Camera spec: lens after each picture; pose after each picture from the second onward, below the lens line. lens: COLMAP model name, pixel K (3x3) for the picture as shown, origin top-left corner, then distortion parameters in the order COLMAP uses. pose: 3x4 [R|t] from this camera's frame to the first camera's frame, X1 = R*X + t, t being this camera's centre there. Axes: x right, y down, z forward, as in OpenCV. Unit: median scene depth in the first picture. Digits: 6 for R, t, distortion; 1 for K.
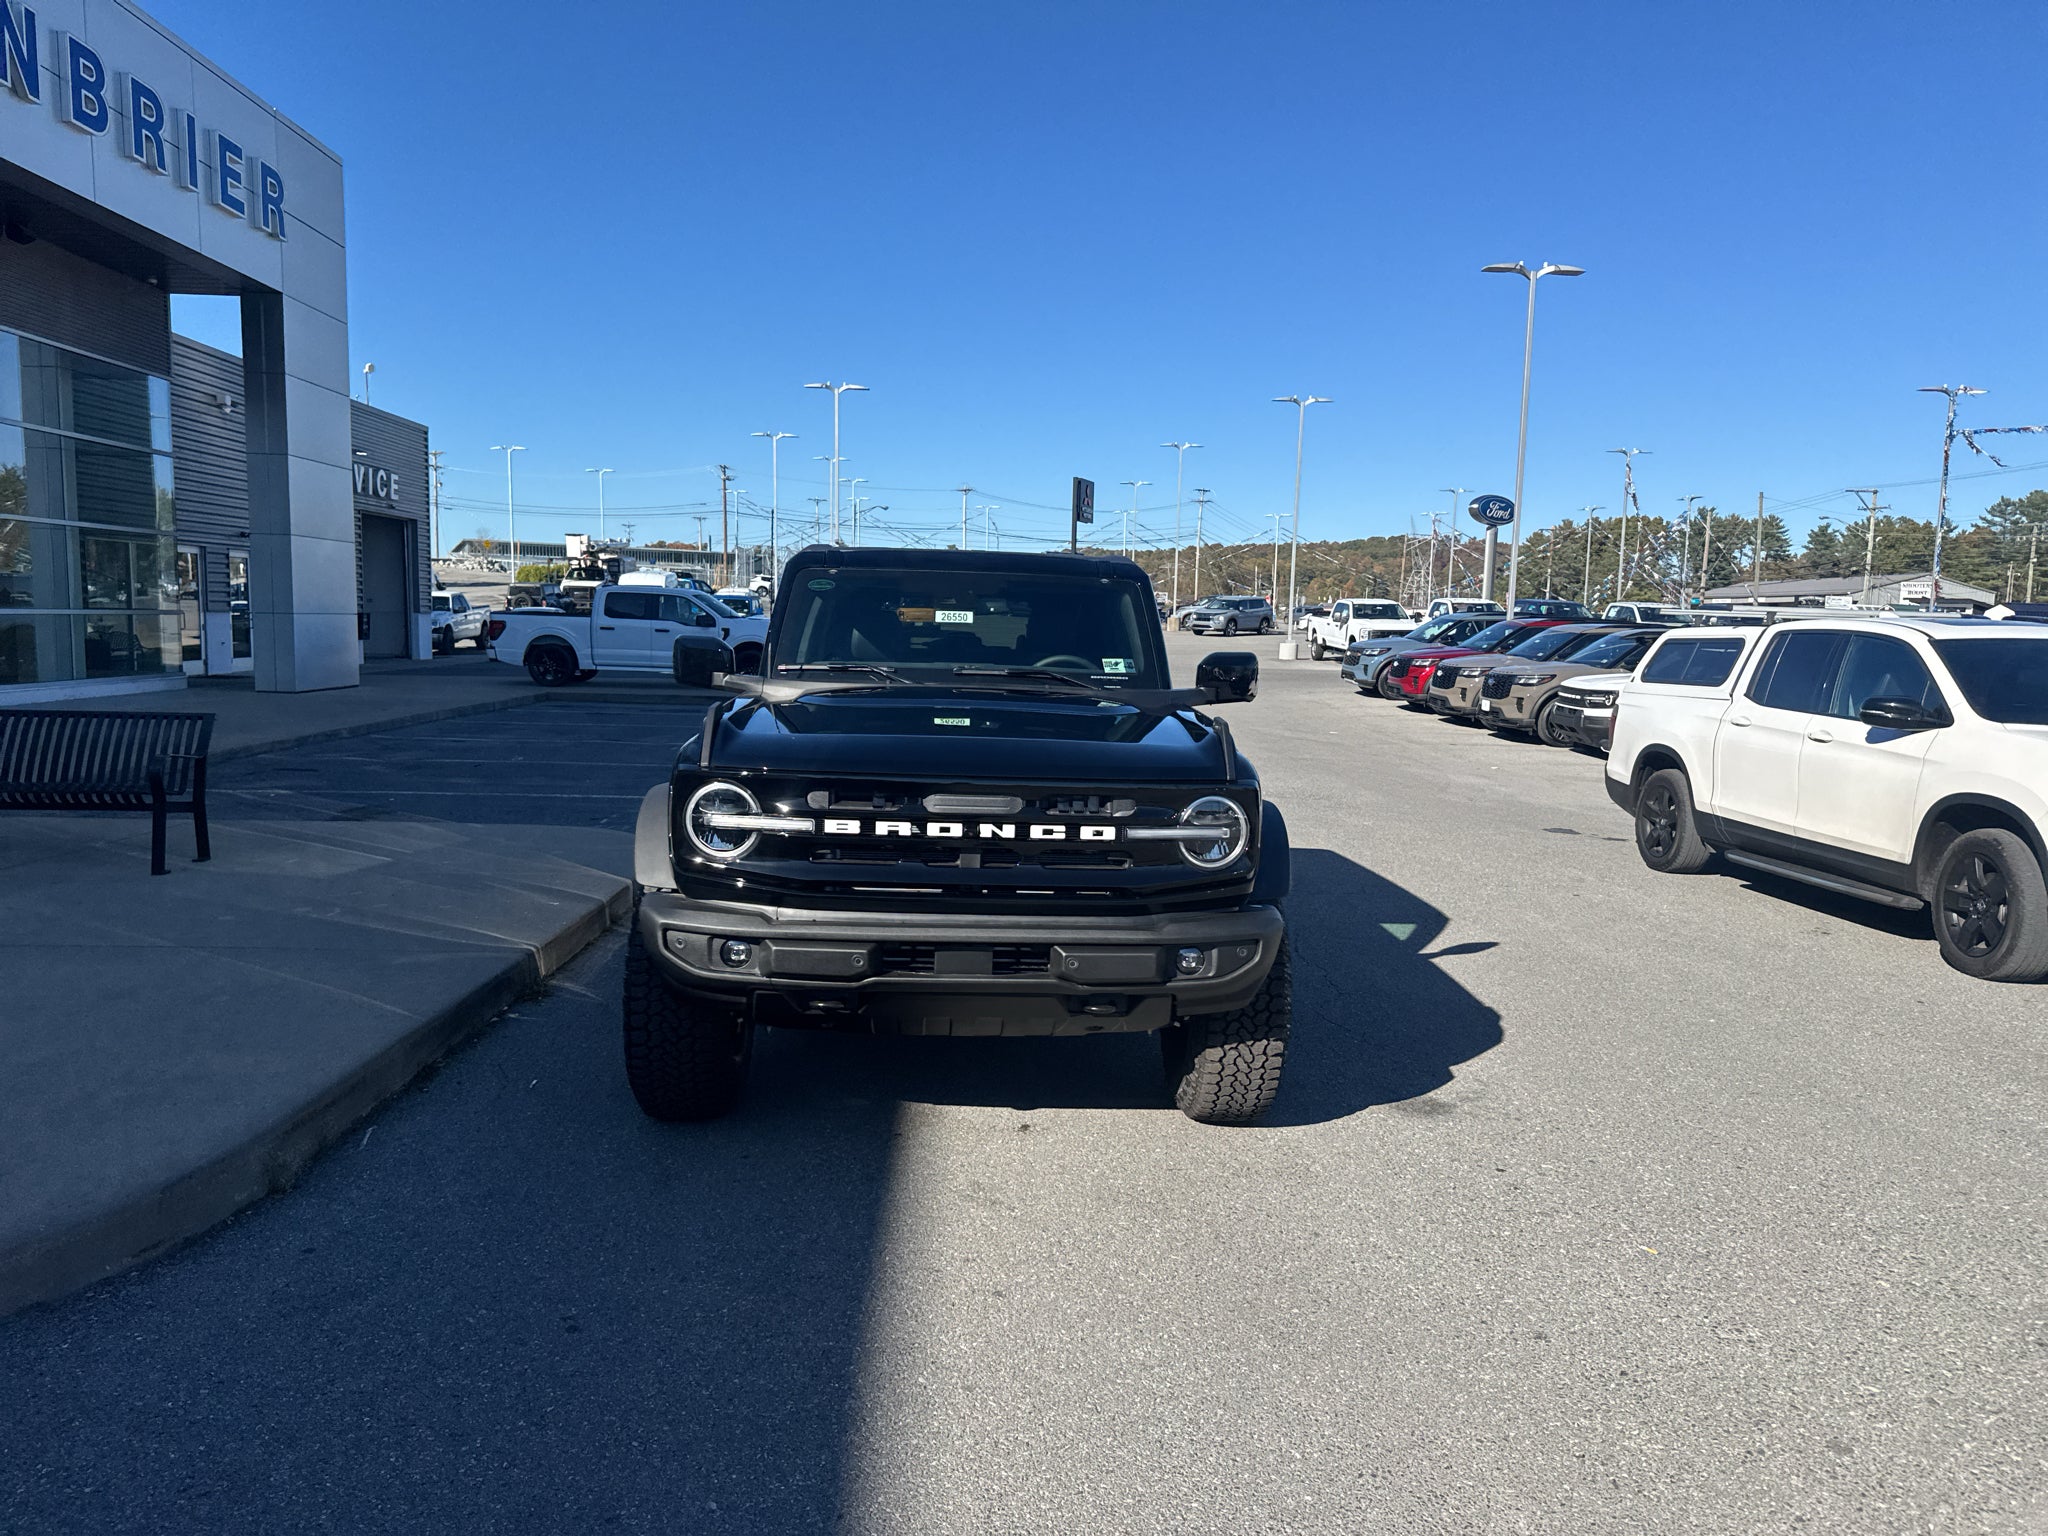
lens RADIAL K [[1420.3, 0, 1042.3], [0, 1420.3, 781.8], [0, 0, 1]] dist [0.043367, -0.051139]
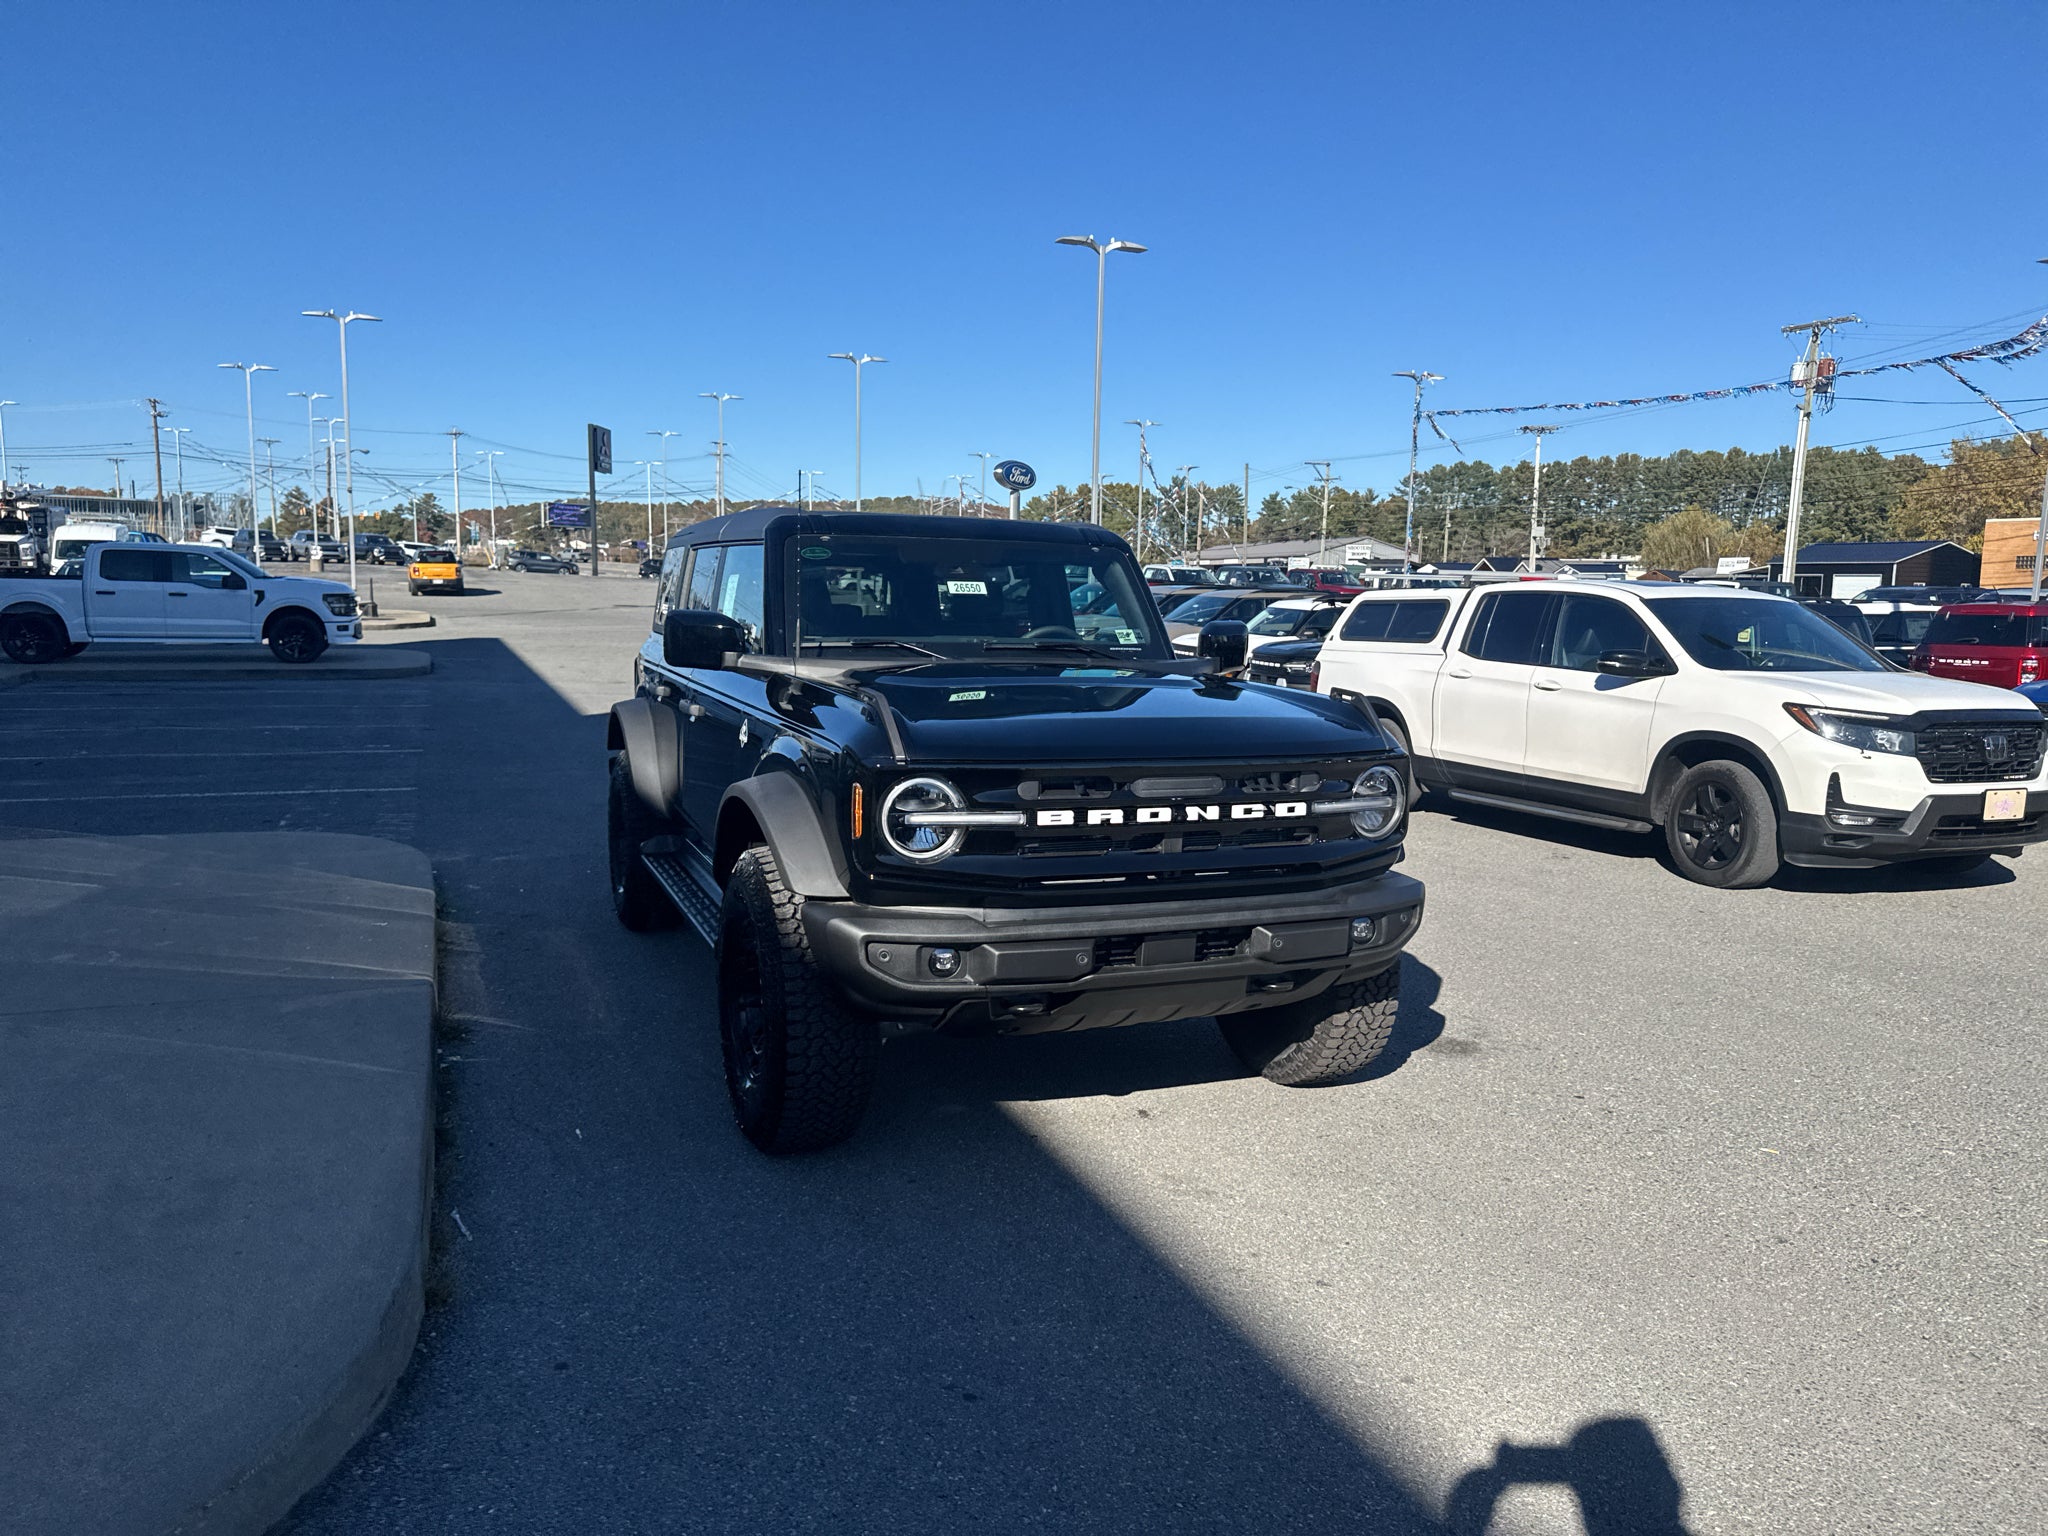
lens RADIAL K [[1420.3, 0, 1034.9], [0, 1420.3, 782.5], [0, 0, 1]] dist [0.043367, -0.051139]
pose [[0.944777, -0.050008, 0.323876, -0.161565], [0.040317, 0.998518, 0.036569, -0.009420], [-0.325224, -0.021492, 0.945393, 0.043276]]
